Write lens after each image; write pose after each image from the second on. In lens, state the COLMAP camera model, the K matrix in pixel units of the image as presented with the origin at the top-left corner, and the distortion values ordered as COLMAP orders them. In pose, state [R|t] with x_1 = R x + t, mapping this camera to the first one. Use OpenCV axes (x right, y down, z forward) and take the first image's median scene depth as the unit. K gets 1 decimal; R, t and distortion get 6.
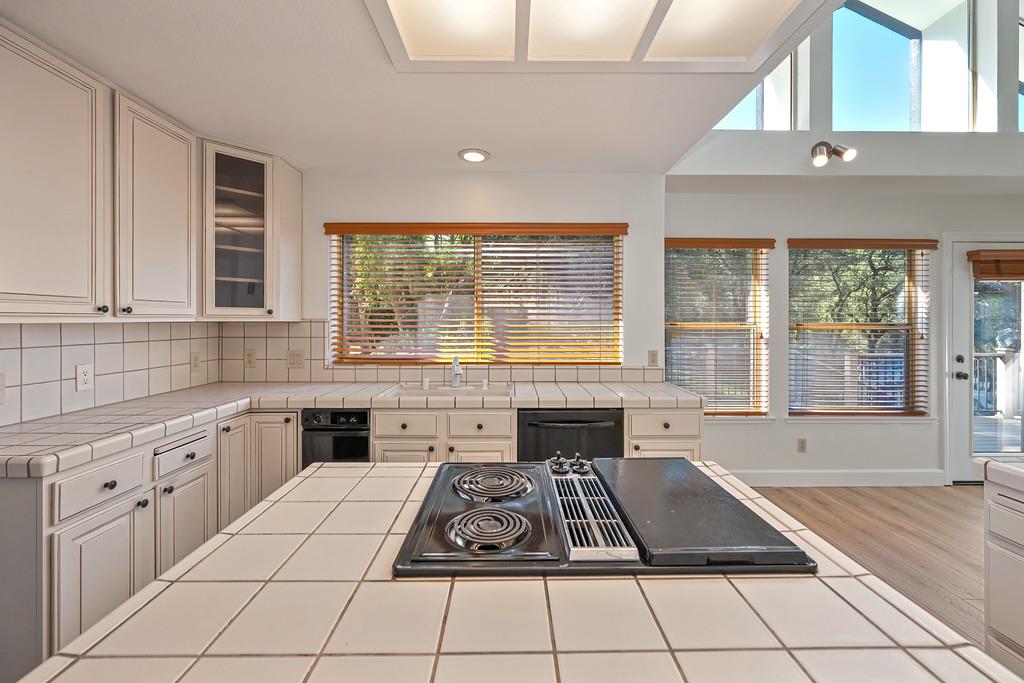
lens RADIAL K [[423.4, 0, 512.6], [0, 423.4, 318.3], [0, 0, 1]] dist [-0.000094, -0.000018]
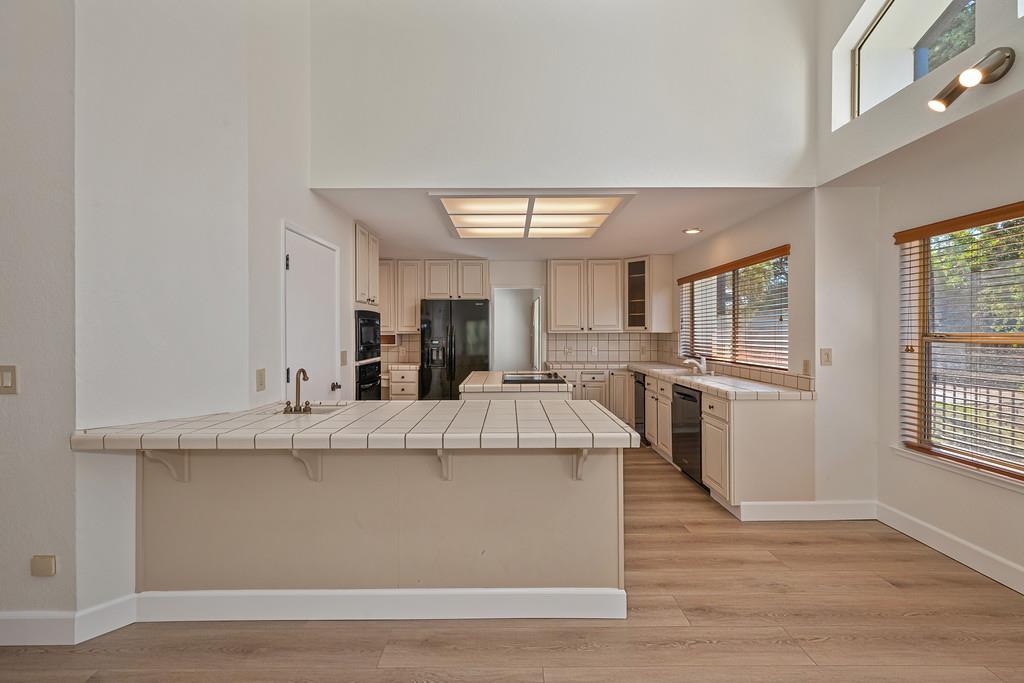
lens RADIAL K [[423.4, 0, 511.7], [0, 423.4, 336.1], [0, 0, 1]] dist [-0.000094, -0.000018]
pose [[-0.001361, 0.008116, -0.999966, 1.688041], [0.005876, 0.999950, 0.008108, 0.003218], [0.999982, -0.005865, -0.001408, 0.332123]]
